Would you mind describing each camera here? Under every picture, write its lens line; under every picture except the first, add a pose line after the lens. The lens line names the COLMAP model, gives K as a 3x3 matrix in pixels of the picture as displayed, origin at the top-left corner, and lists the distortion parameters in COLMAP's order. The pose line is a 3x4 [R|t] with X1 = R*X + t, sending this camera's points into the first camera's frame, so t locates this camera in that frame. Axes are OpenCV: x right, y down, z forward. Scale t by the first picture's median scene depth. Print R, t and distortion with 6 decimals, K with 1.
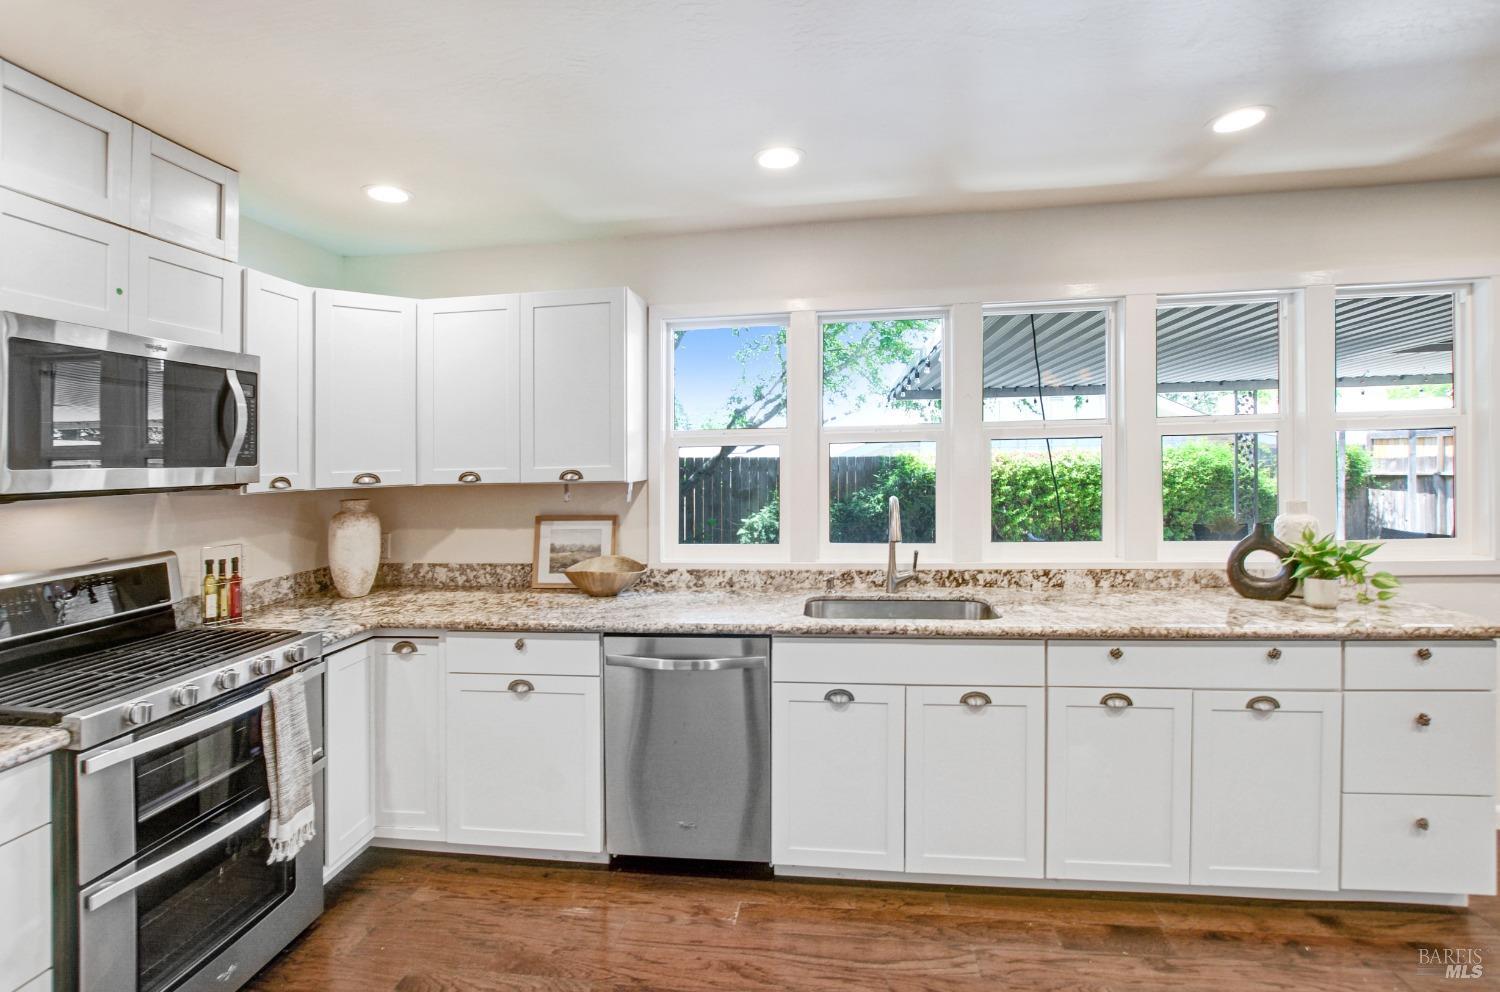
lens RADIAL K [[728.3, 0, 670.2], [0, 728.3, 466.6], [0, 0, 1]] dist [-0.037562, 0.000599]
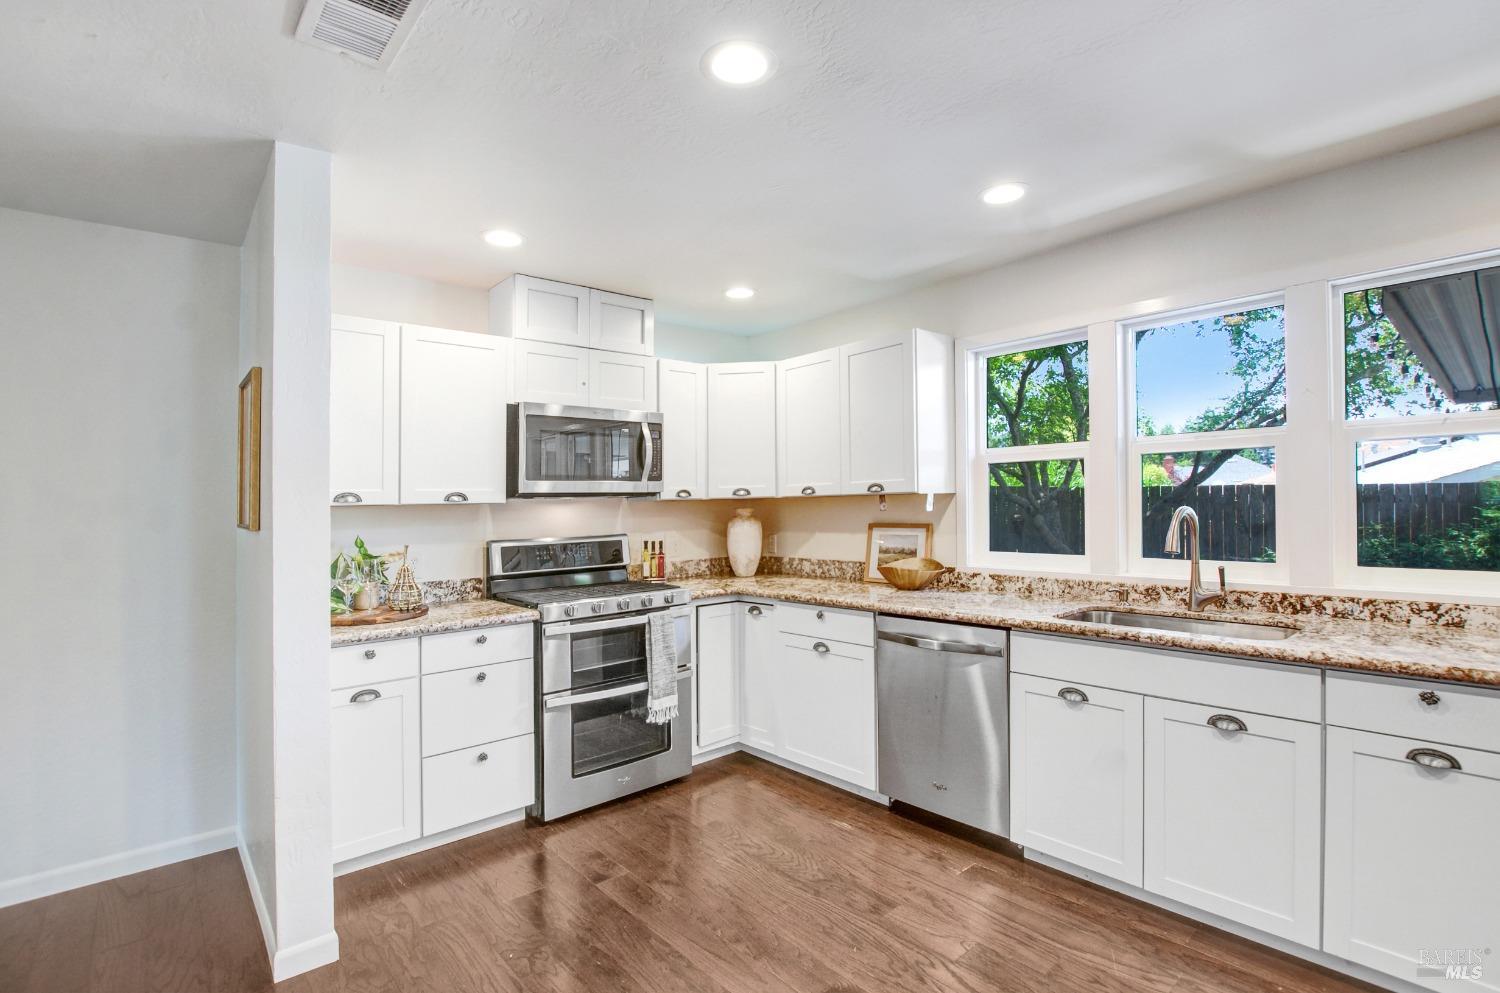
lens RADIAL K [[669.1, 0, 674.1], [0, 669.1, 501.3], [0, 0, 1]] dist [-0.026053, 0.000049]
pose [[0.740672, 0.003287, -0.671859, 0.394492], [-0.004393, 0.999990, 0.000048, 0.037846], [0.671853, 0.002916, 0.740679, -0.074533]]
